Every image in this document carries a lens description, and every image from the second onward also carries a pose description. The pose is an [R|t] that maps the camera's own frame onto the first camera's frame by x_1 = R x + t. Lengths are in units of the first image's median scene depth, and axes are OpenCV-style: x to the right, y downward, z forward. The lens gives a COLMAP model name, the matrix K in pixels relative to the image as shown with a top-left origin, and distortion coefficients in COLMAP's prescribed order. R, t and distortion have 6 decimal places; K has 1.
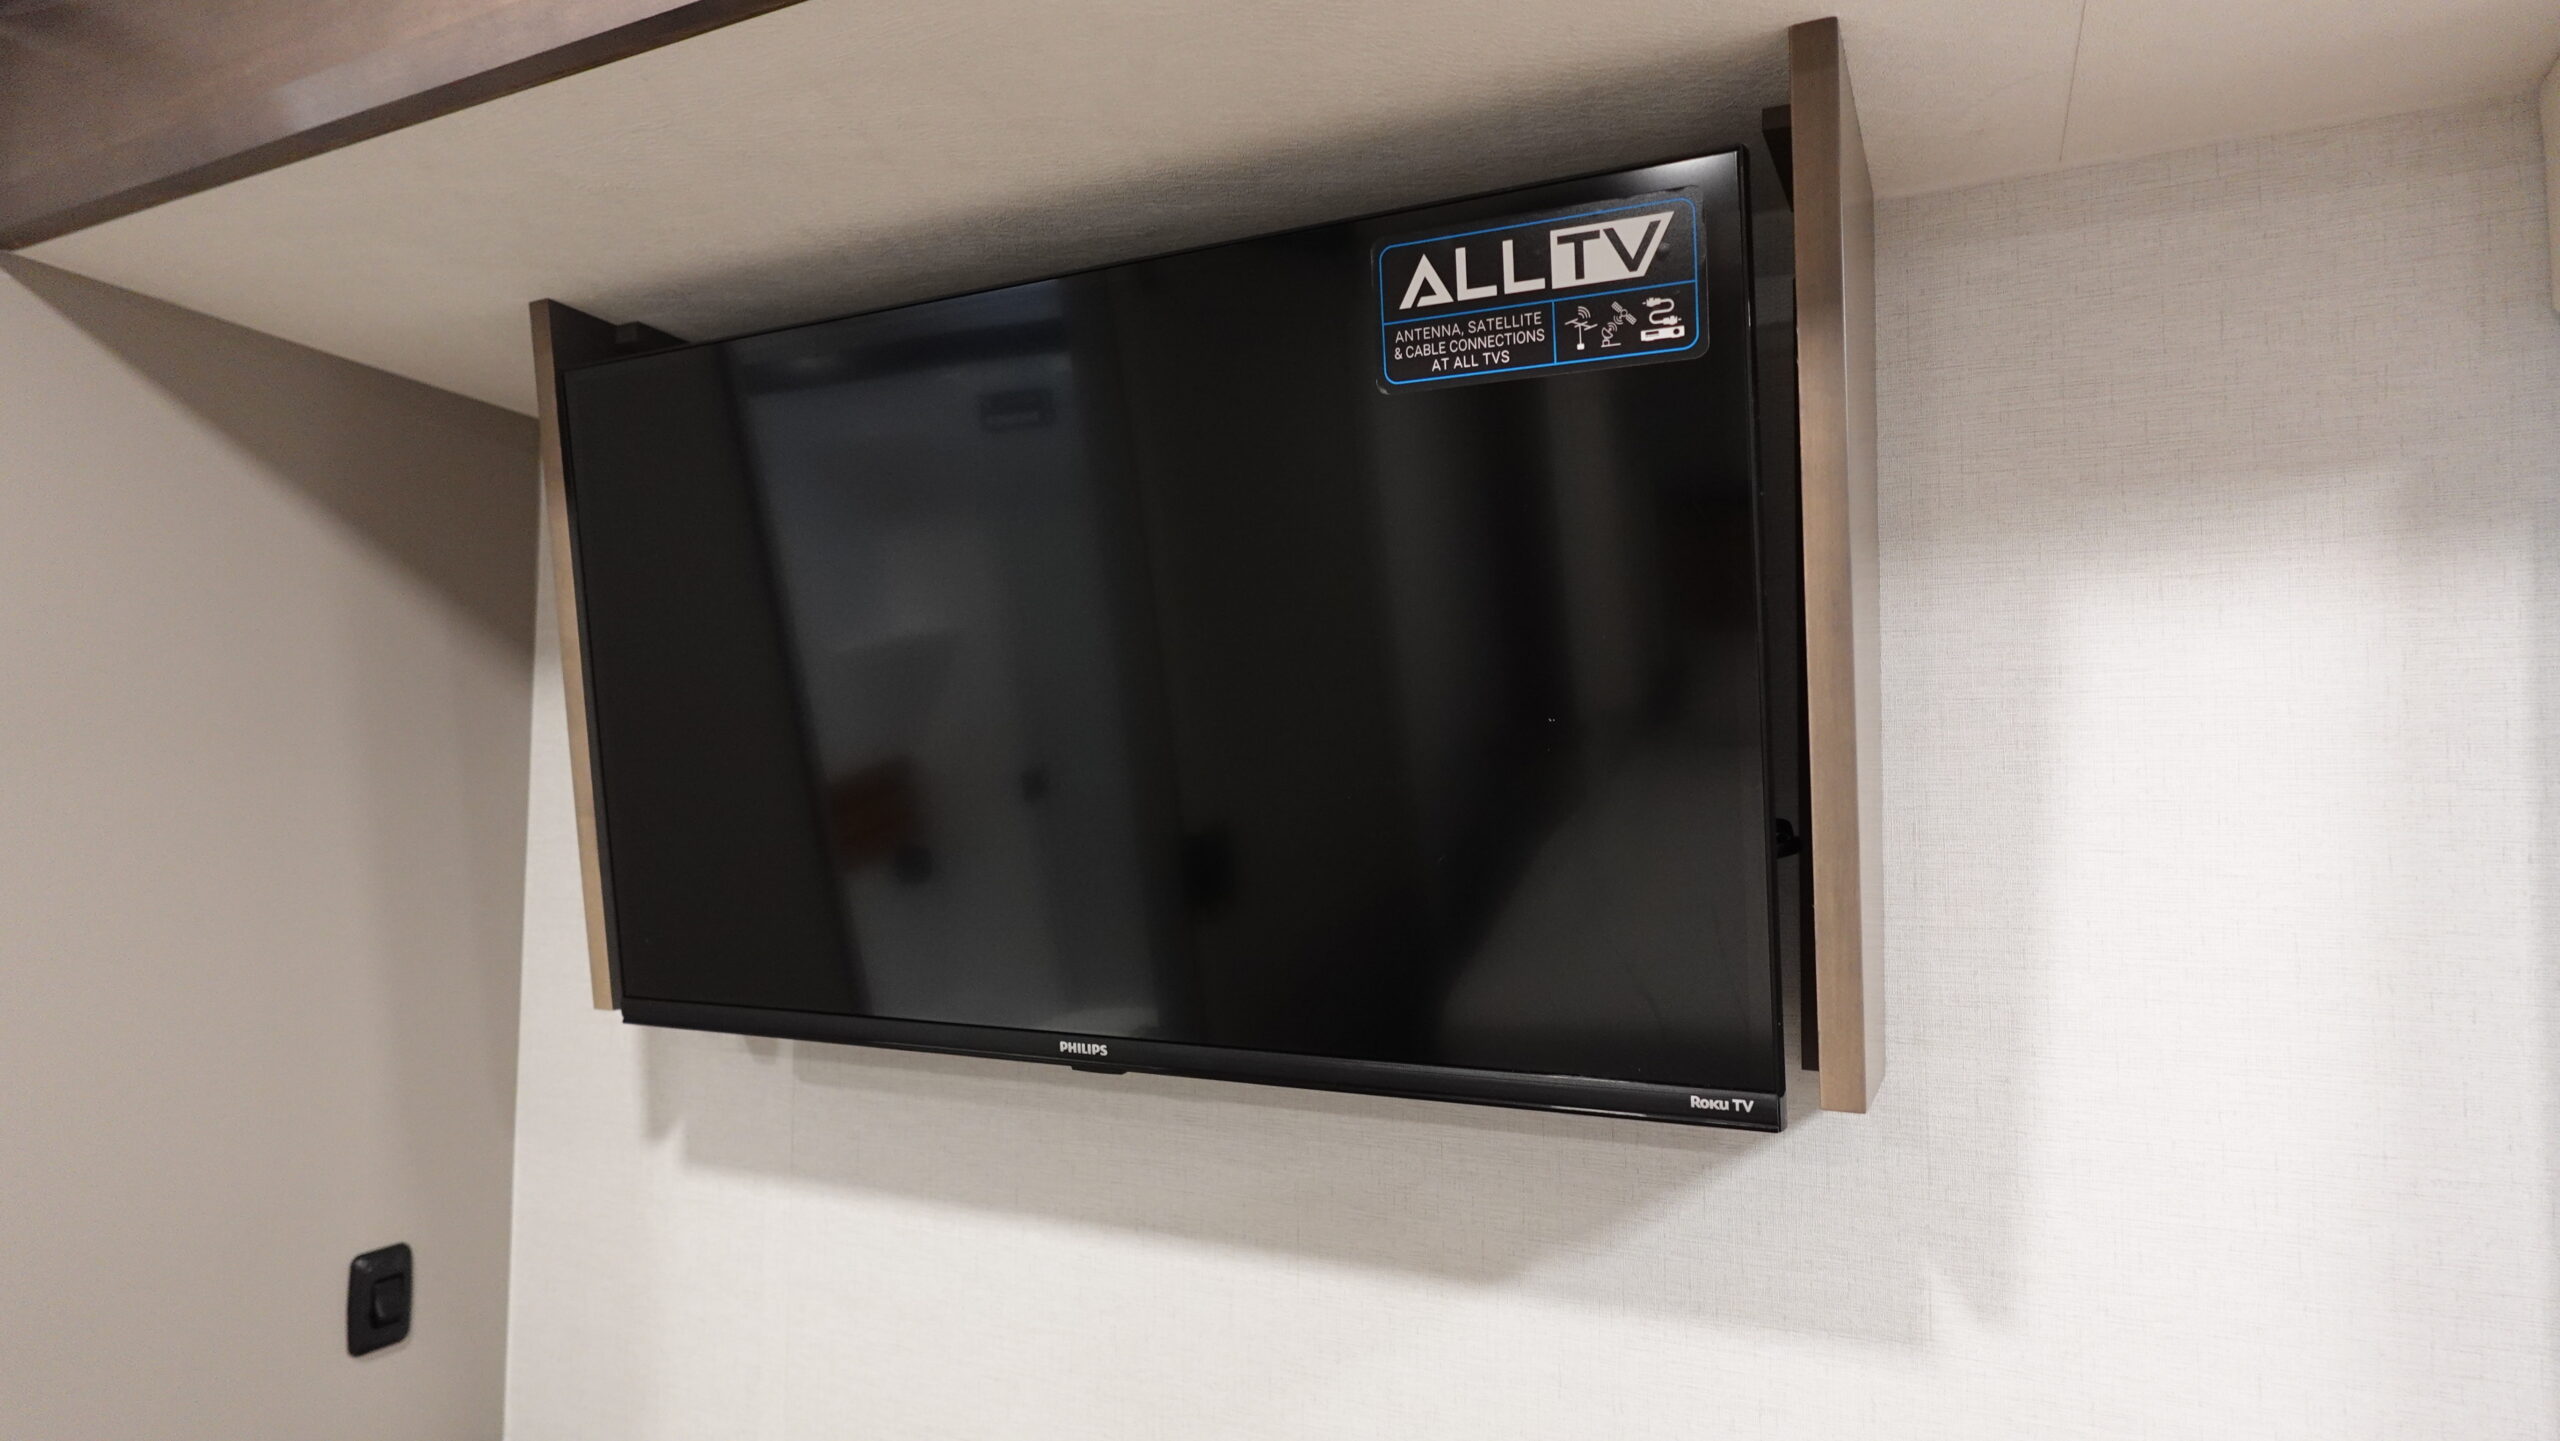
lens RADIAL K [[1451.9, 0, 1280.0], [0, 1451.9, 720.5], [0, 0, 1]] dist [-0.002818, 0.004232]
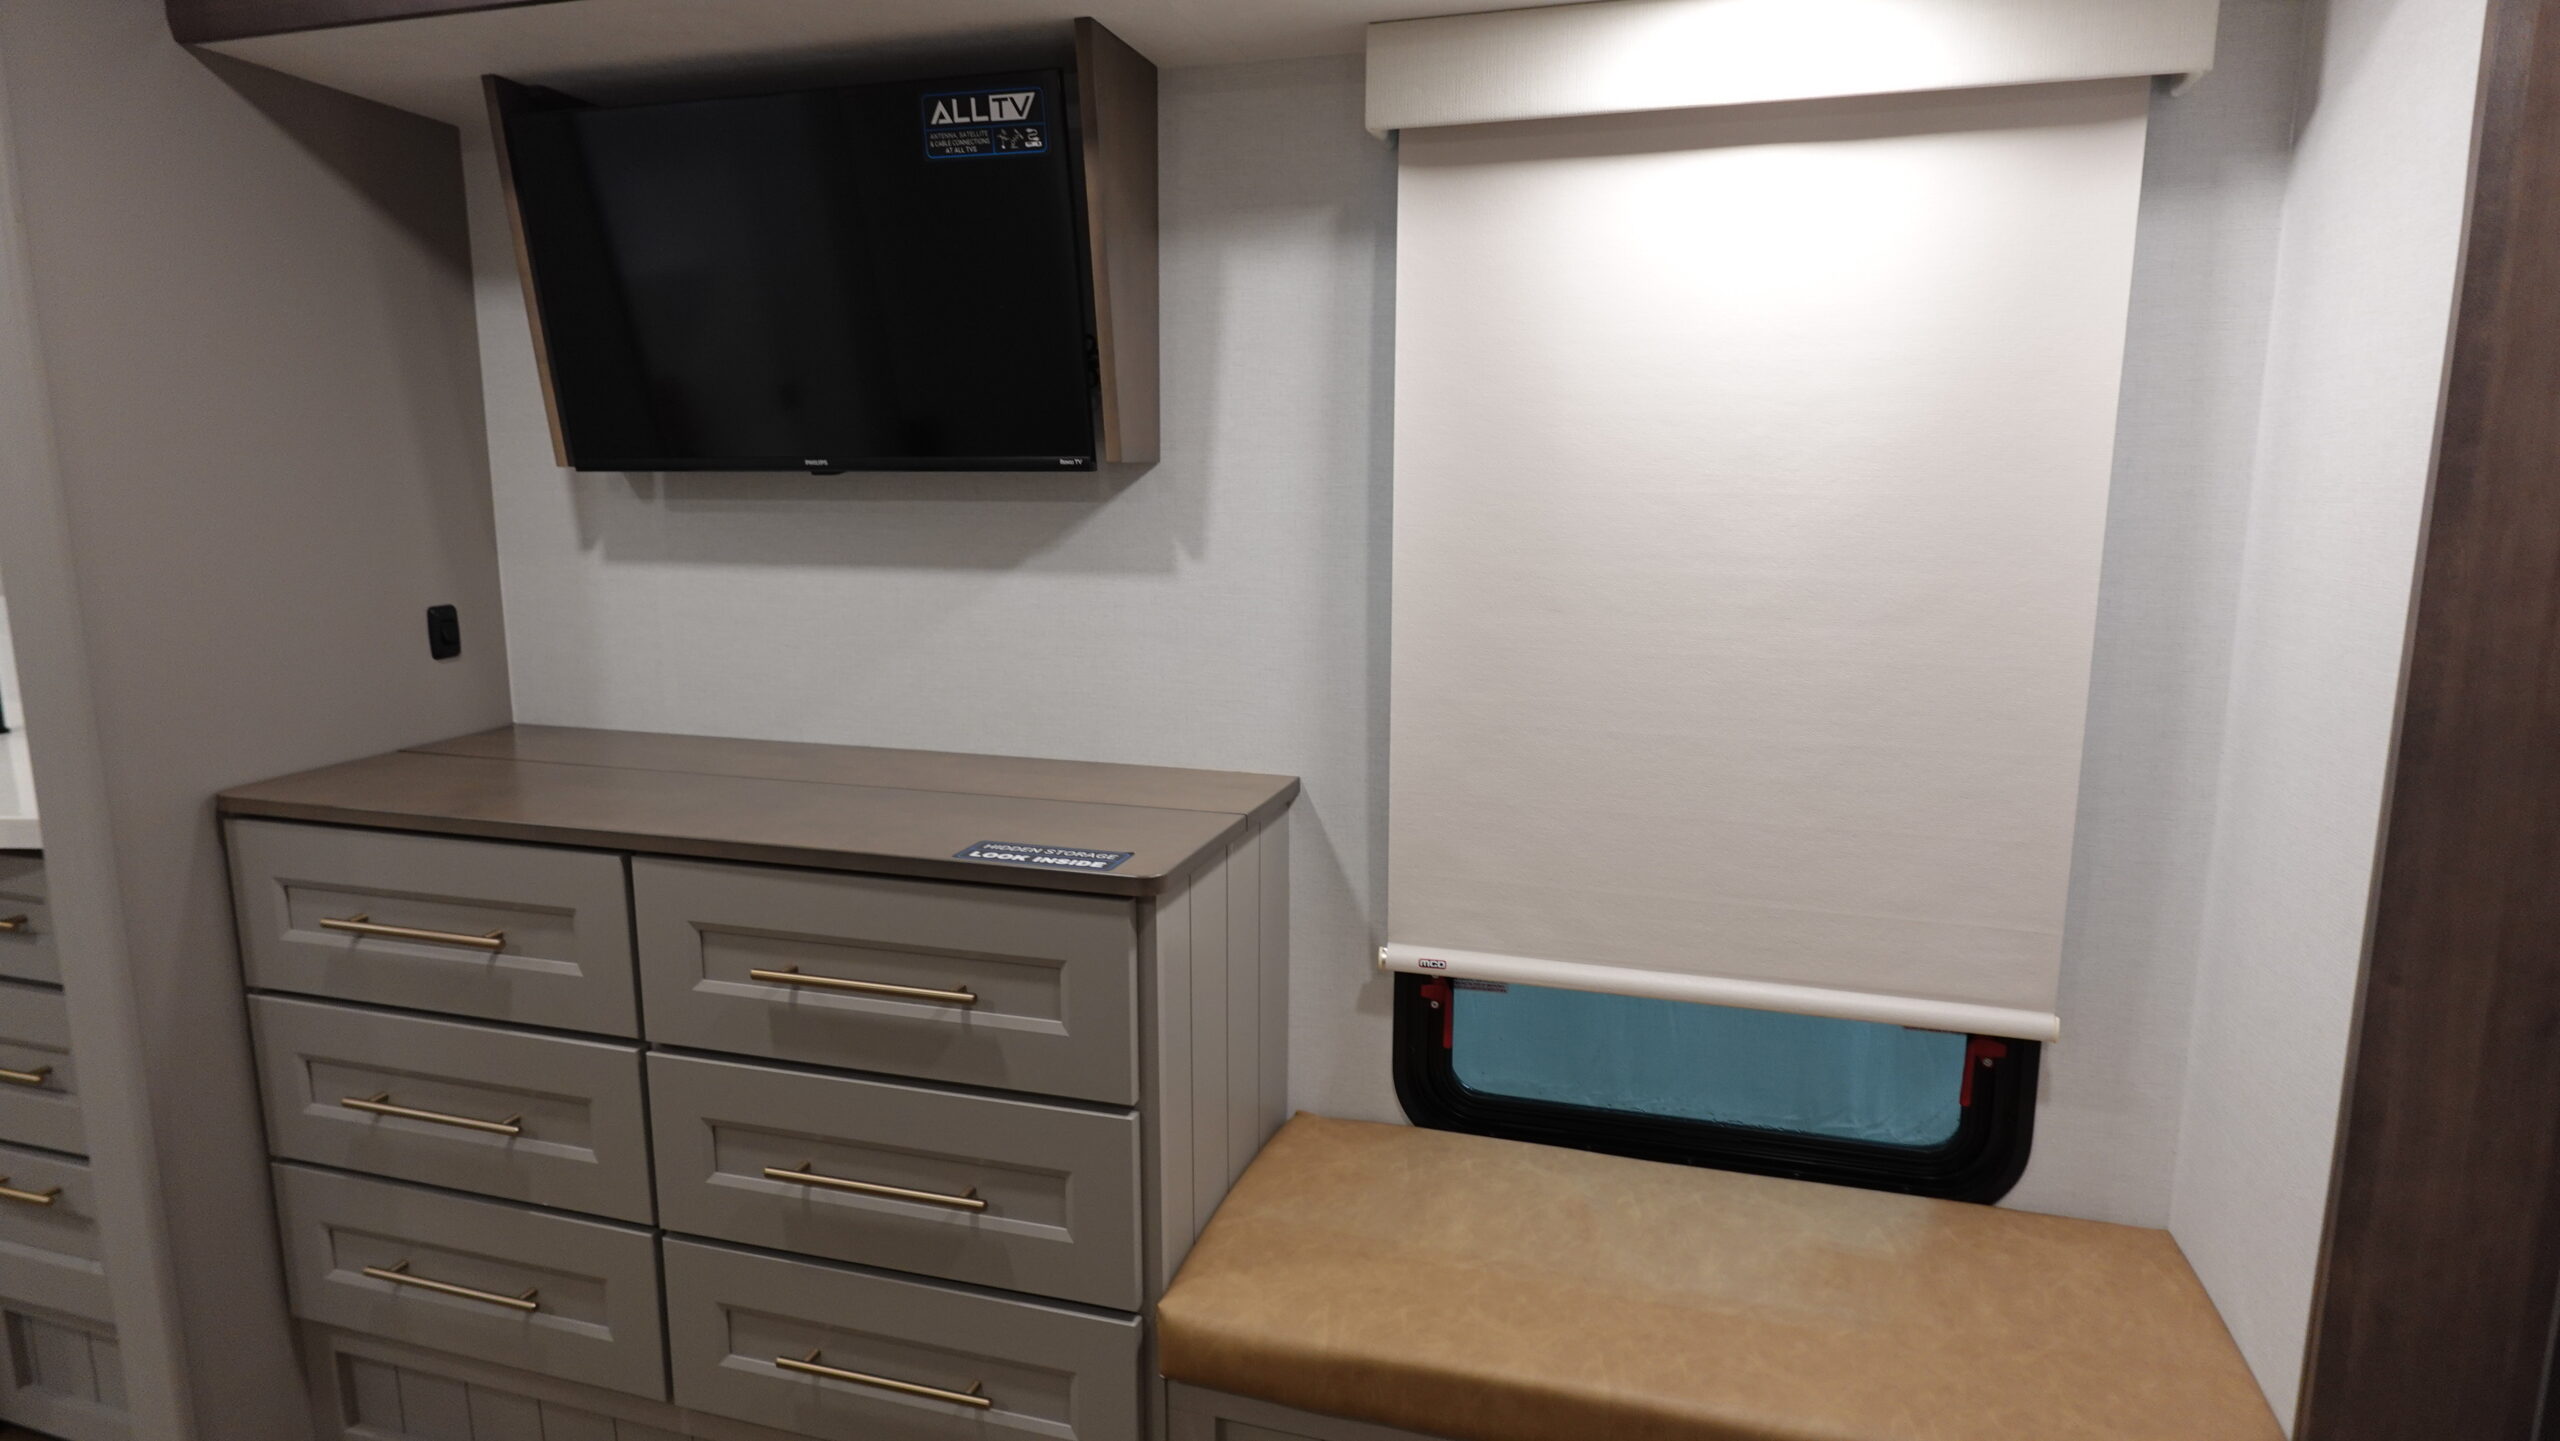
lens RADIAL K [[1451.9, 0, 1280.0], [0, 1451.9, 720.5], [0, 0, 1]] dist [-0.002818, 0.004232]
pose [[0.988595, -0.030201, 0.147537, 0.264582], [-0.005613, 0.971615, 0.236503, 0.094359], [-0.150492, -0.234634, 0.960364, -1.559845]]
